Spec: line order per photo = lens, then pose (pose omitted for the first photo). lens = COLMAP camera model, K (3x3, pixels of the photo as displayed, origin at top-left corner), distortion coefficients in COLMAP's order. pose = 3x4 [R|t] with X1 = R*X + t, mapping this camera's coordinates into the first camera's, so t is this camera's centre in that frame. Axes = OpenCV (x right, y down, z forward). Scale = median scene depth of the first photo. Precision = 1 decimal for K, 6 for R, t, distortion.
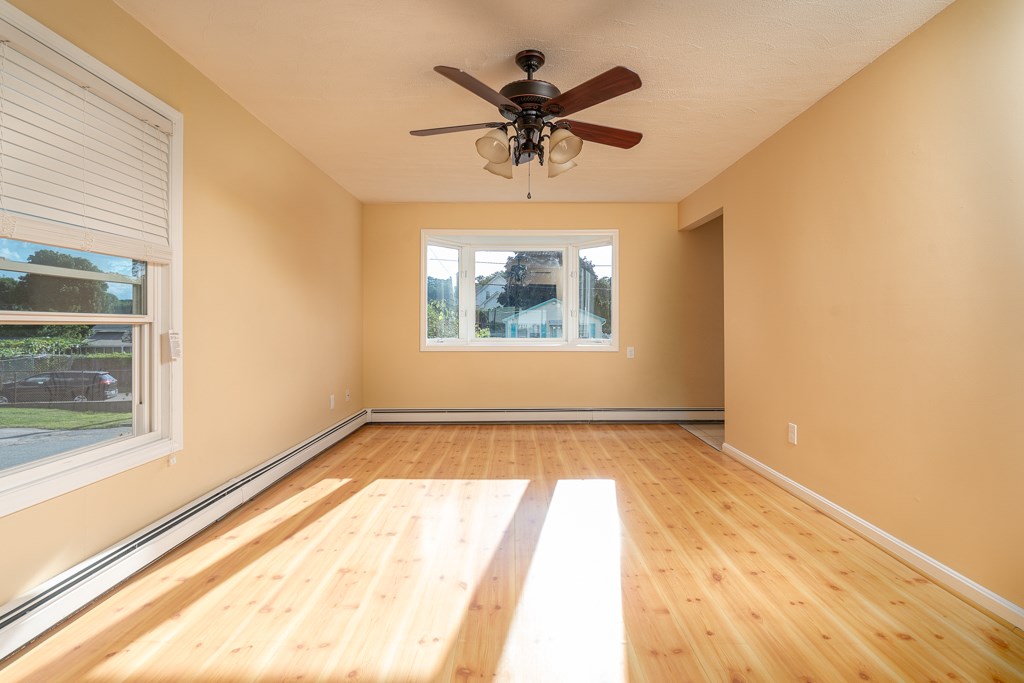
lens RADIAL K [[463.3, 0, 512.2], [0, 463.3, 332.7], [0, 0, 1]] dist [-0.006940, 0.002000]
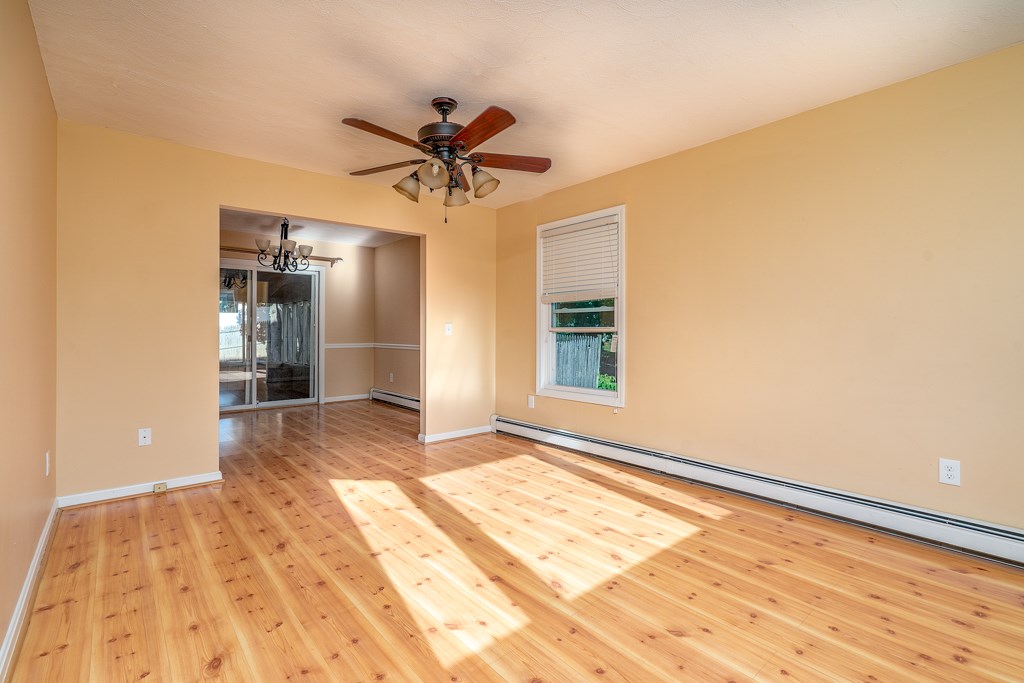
lens RADIAL K [[463.3, 0, 511.5], [0, 463.3, 336.5], [0, 0, 1]] dist [-0.006940, 0.002000]
pose [[-0.753127, 0.006780, -0.657840, 0.721530], [-0.009025, 0.999746, 0.020636, -0.034735], [0.657813, 0.021478, -0.752875, 2.114826]]
